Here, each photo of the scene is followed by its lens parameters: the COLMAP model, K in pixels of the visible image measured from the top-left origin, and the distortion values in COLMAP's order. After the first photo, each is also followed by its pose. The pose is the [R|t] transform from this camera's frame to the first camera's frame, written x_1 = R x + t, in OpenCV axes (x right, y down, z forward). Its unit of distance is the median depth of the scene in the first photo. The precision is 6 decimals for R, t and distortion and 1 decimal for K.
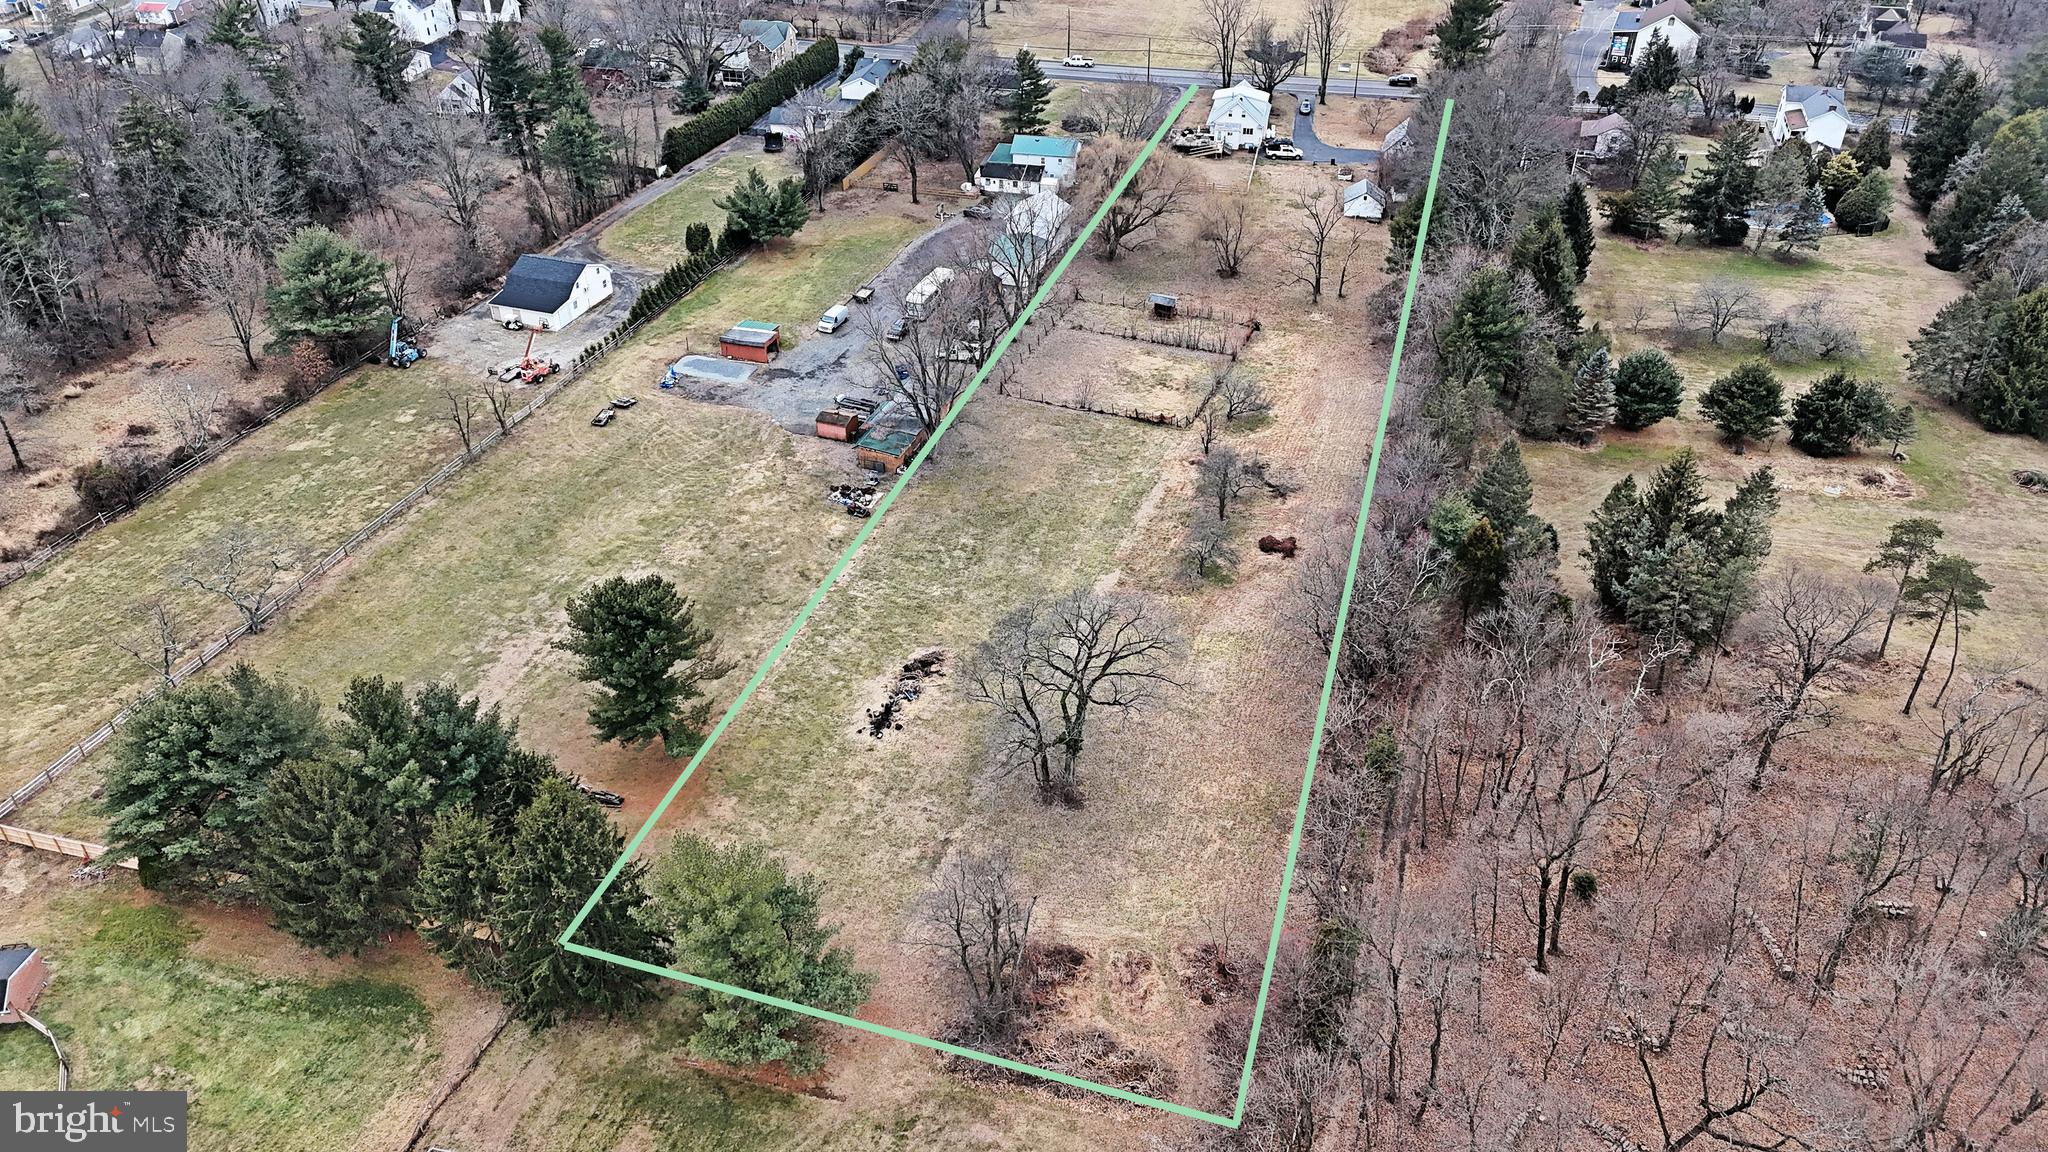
lens RADIAL K [[1484.3, 0, 1015.3], [0, 1484.3, 572.4], [0, 0, 1]] dist [0.060975, -0.048832]
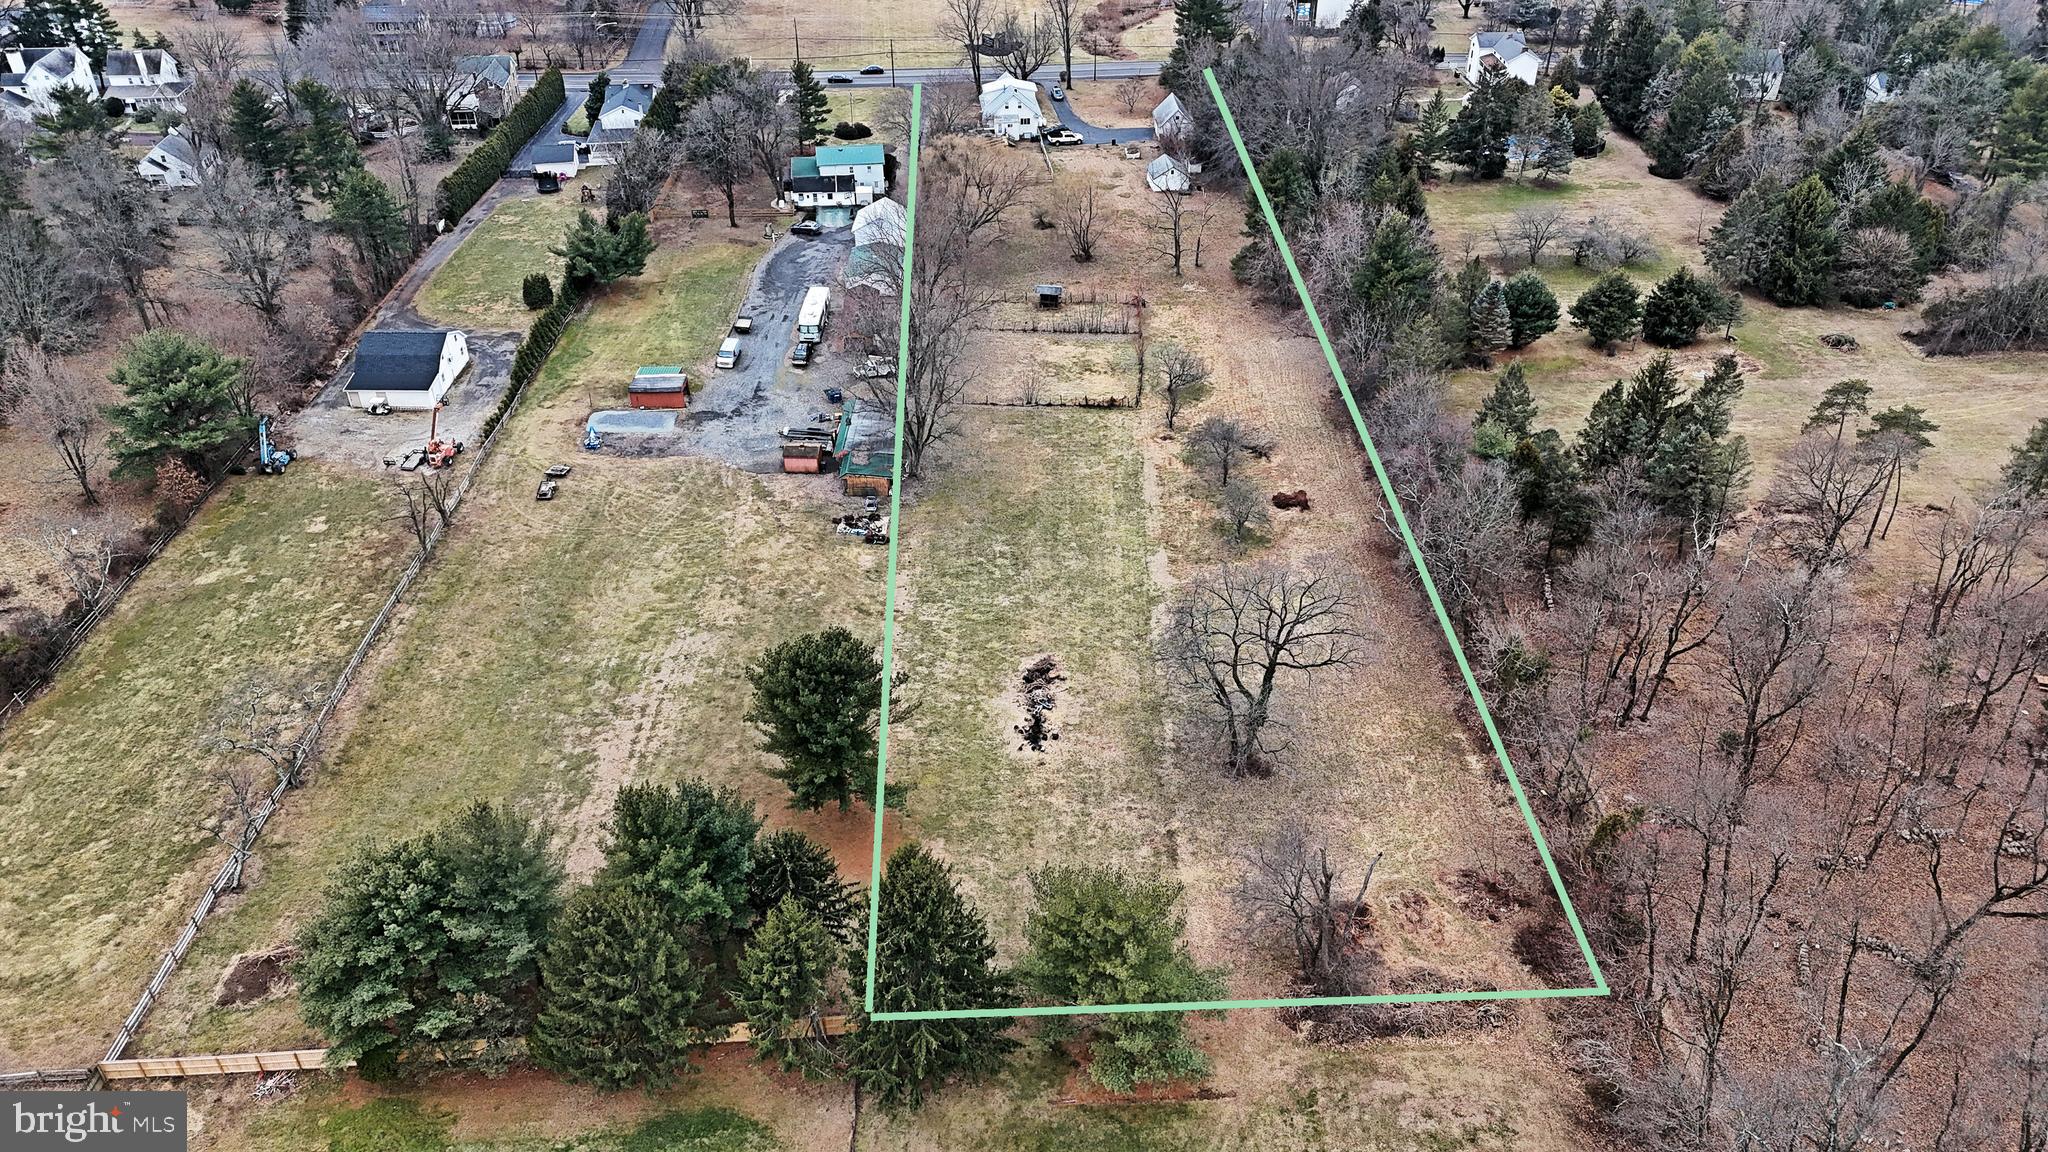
lens RADIAL K [[1484.3, 0, 1039.0], [0, 1484.3, 576.2], [0, 0, 1]] dist [0.060975, -0.048832]
pose [[0.950727, -0.178069, 0.253789, -0.222093], [0.178025, 0.983749, 0.023333, -0.018085], [-0.253819, 0.022998, 0.966978, 0.030292]]
